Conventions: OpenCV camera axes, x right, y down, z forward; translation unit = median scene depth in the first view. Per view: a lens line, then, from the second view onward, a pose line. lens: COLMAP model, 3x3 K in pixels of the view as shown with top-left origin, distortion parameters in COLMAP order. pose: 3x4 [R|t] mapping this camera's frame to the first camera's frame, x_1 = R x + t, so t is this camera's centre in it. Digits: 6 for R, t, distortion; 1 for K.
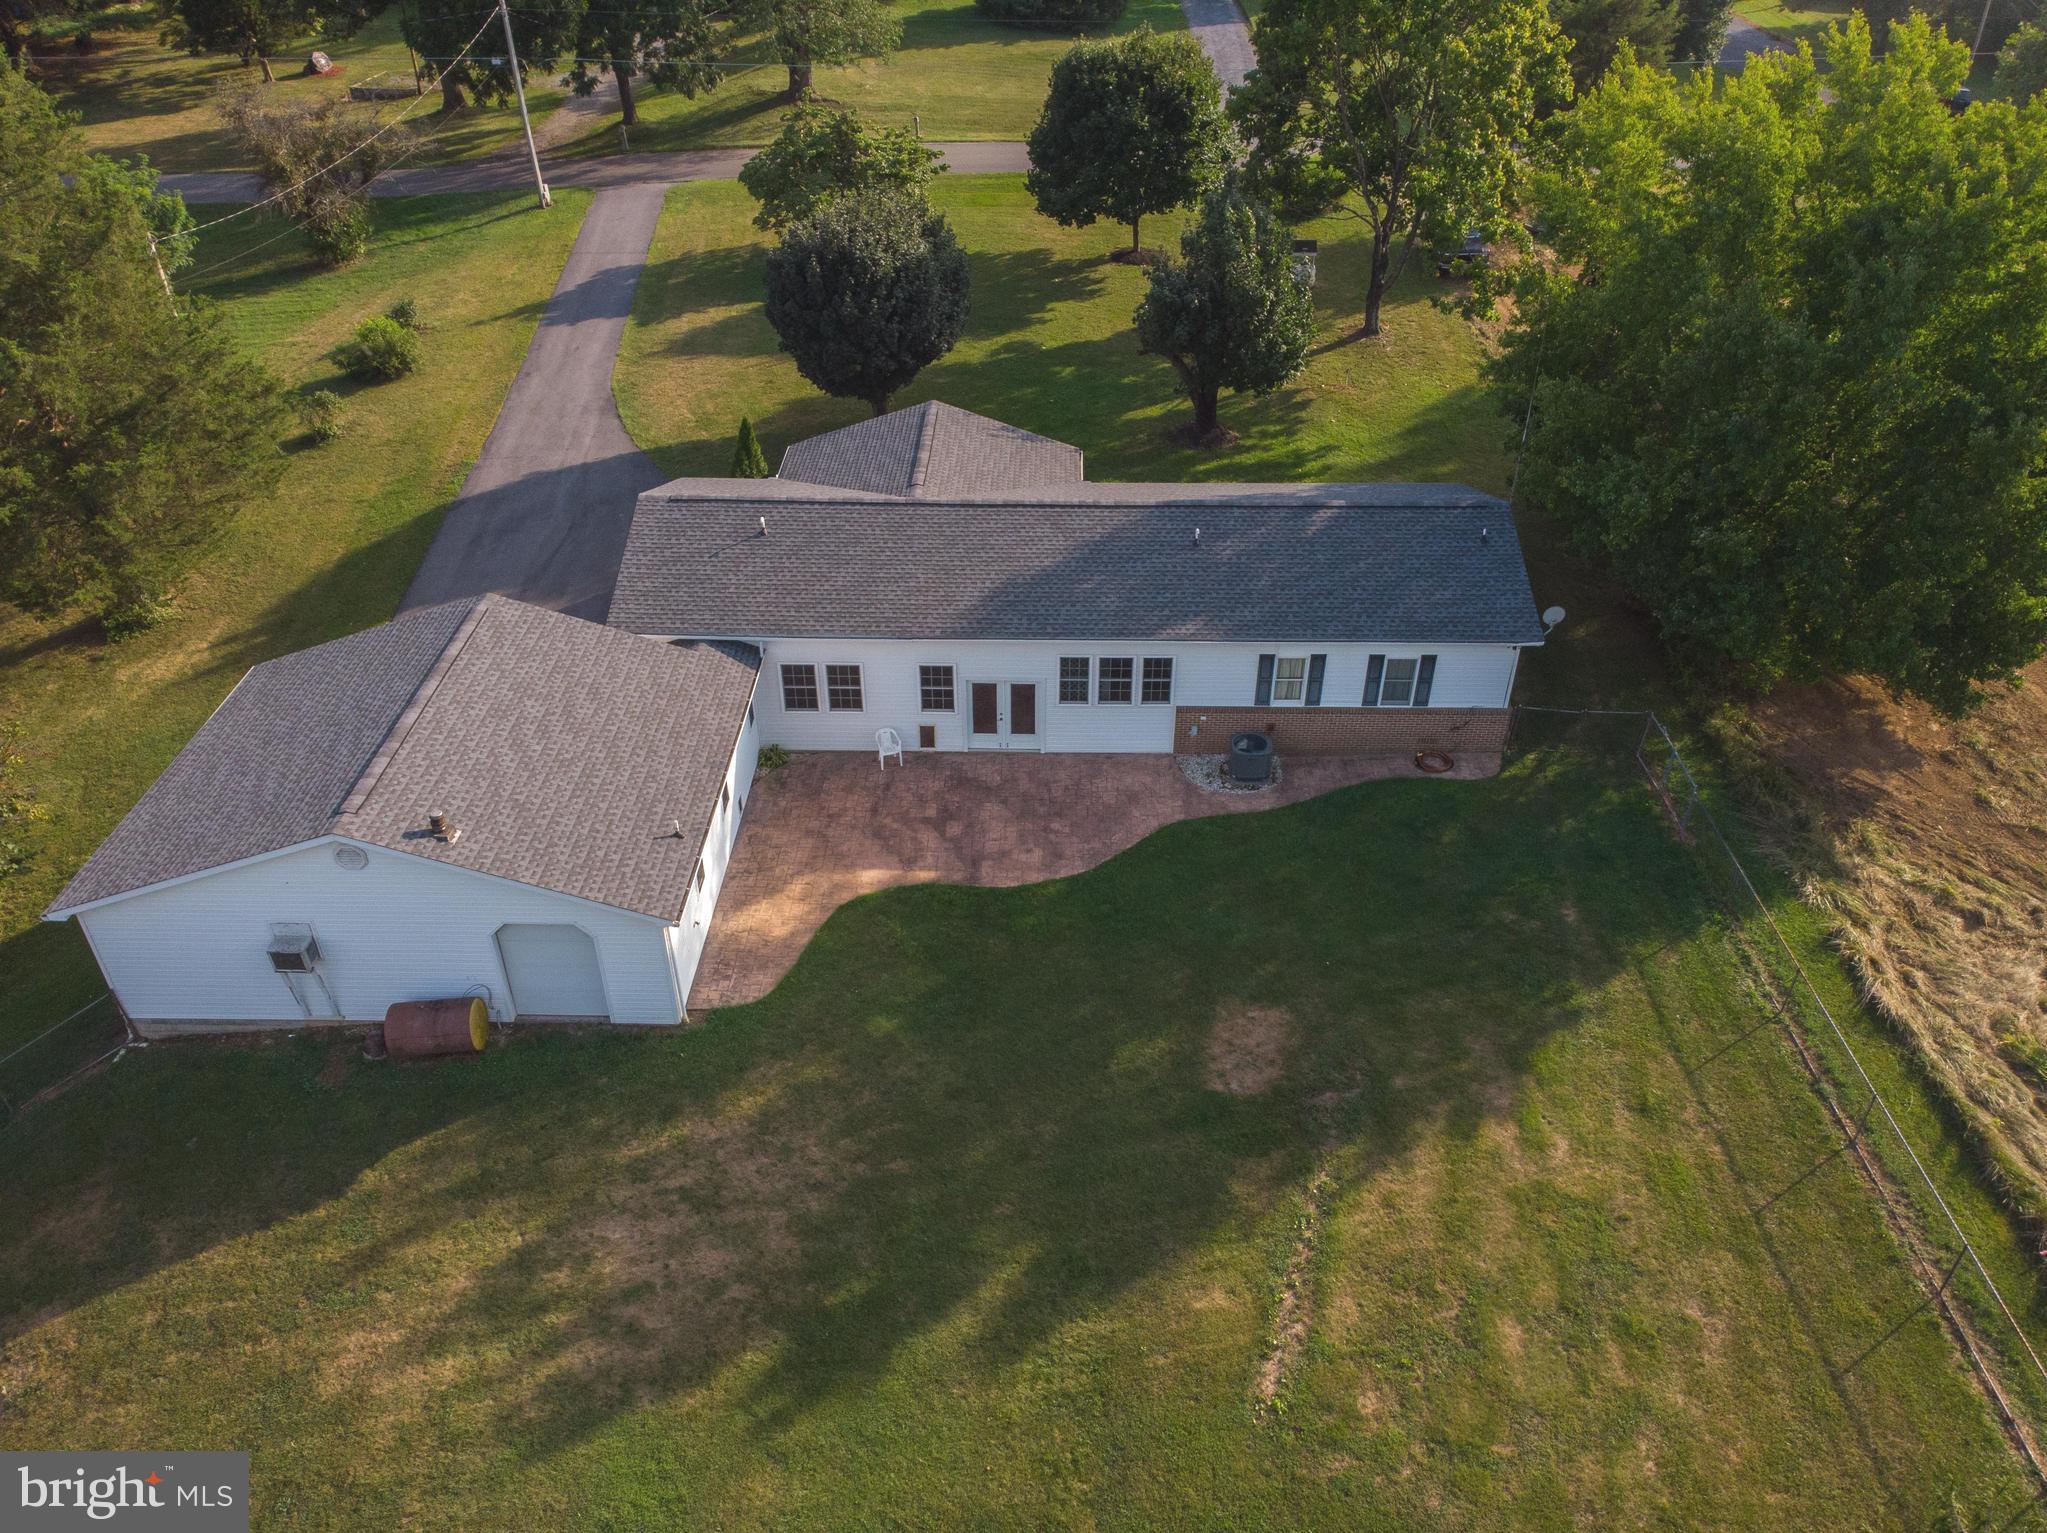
lens RADIAL K [[1514.8, 0, 1067.7], [0, 1514.8, 764.2], [0, 0, 1]] dist [0.008529, 0.001501]
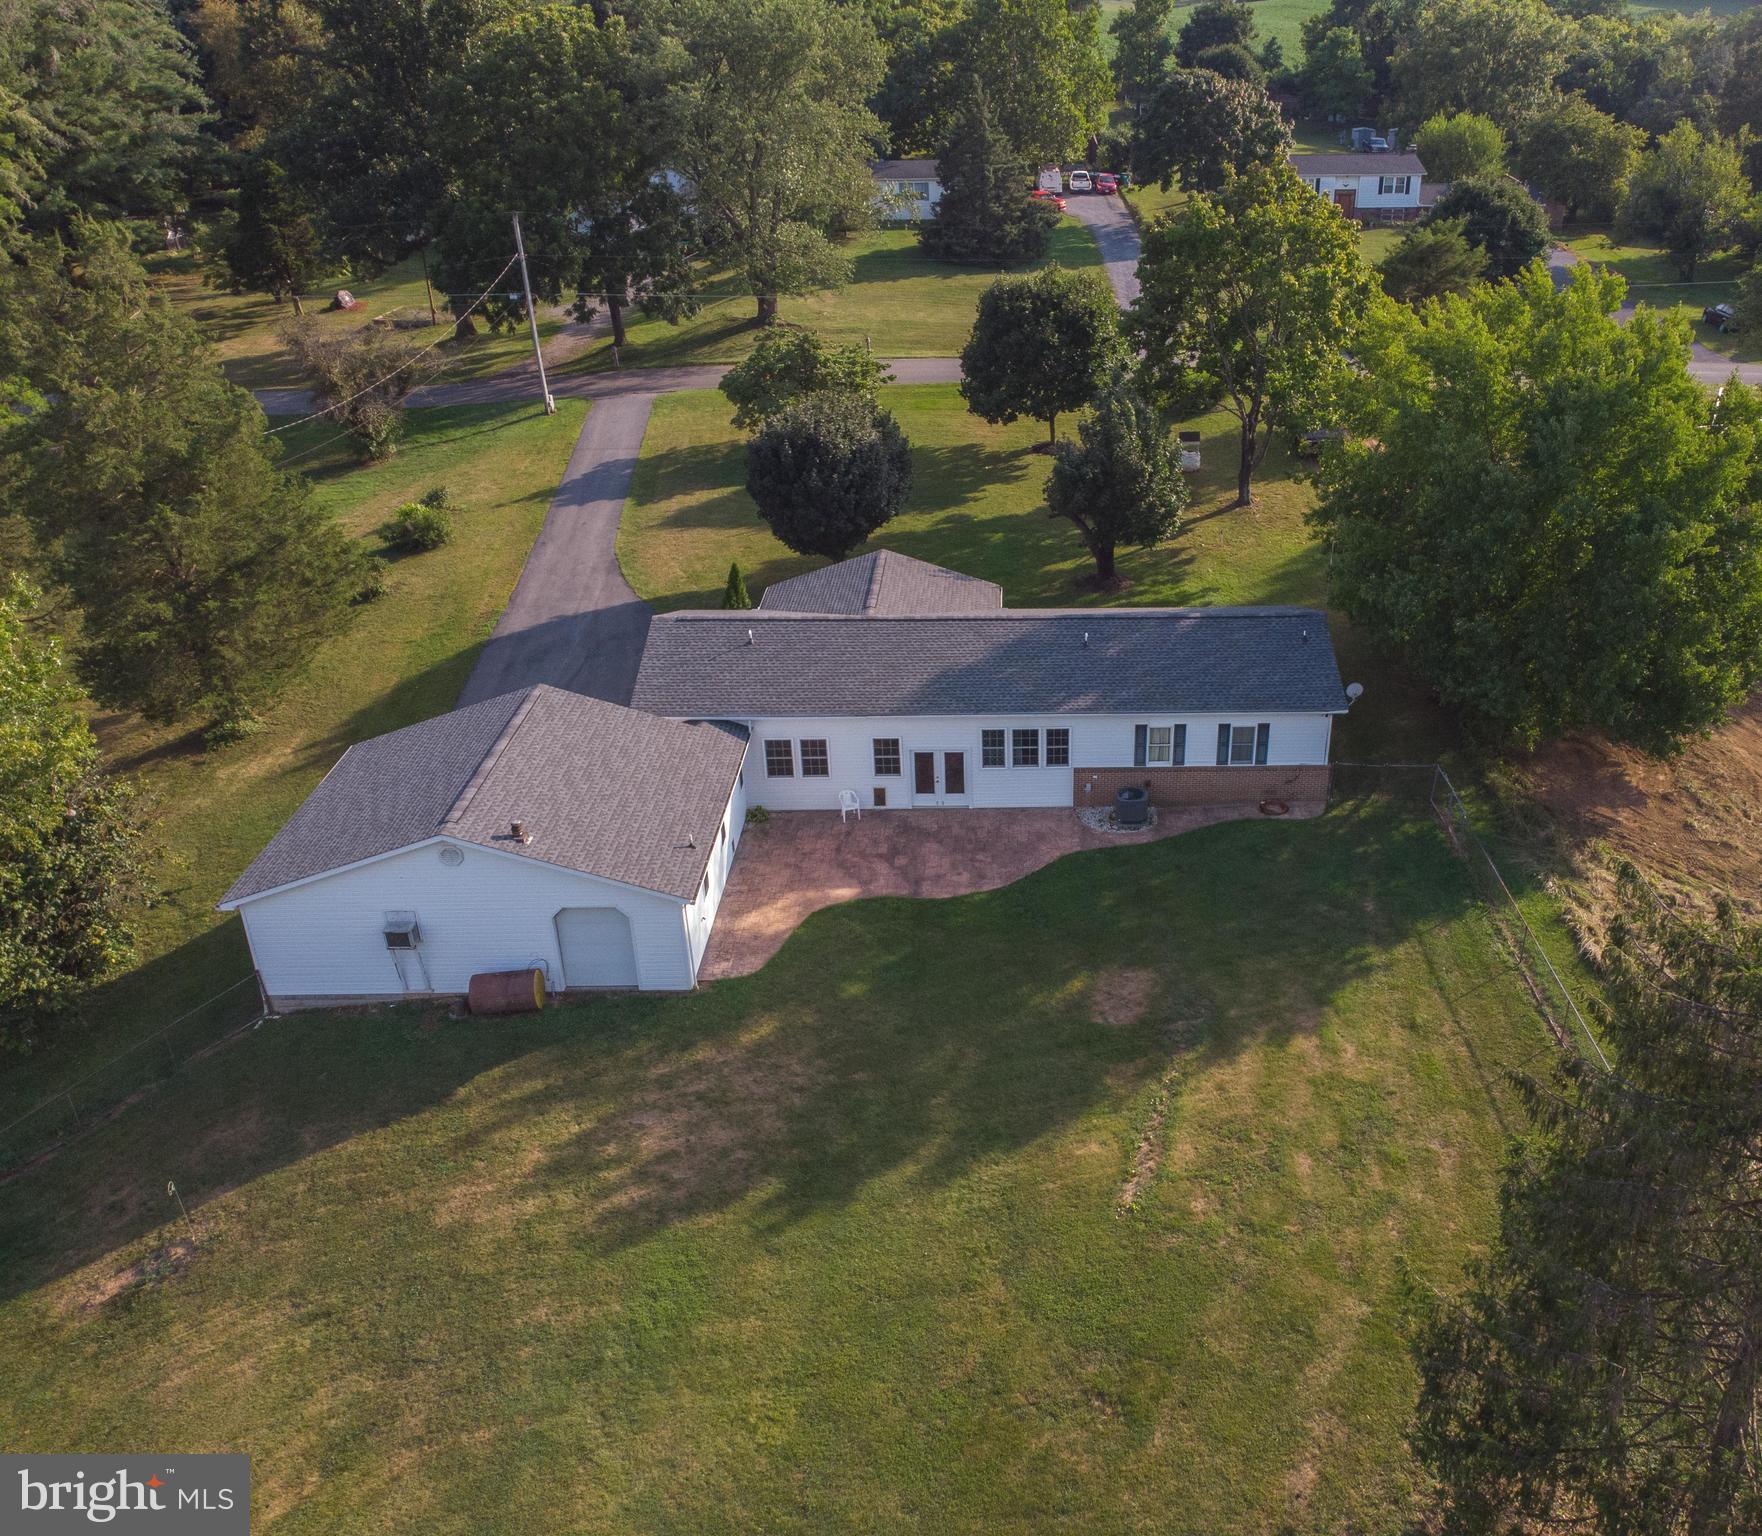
lens RADIAL K [[1528.7, 0, 1086.0], [0, 1528.7, 773.2], [0, 0, 1]] dist [0.006636, -0.015641]
pose [[0.998979, -0.019900, 0.040553, 0.029840], [0.024923, 0.991538, -0.127398, 0.134106], [-0.037675, 0.128279, 0.991022, -0.292027]]
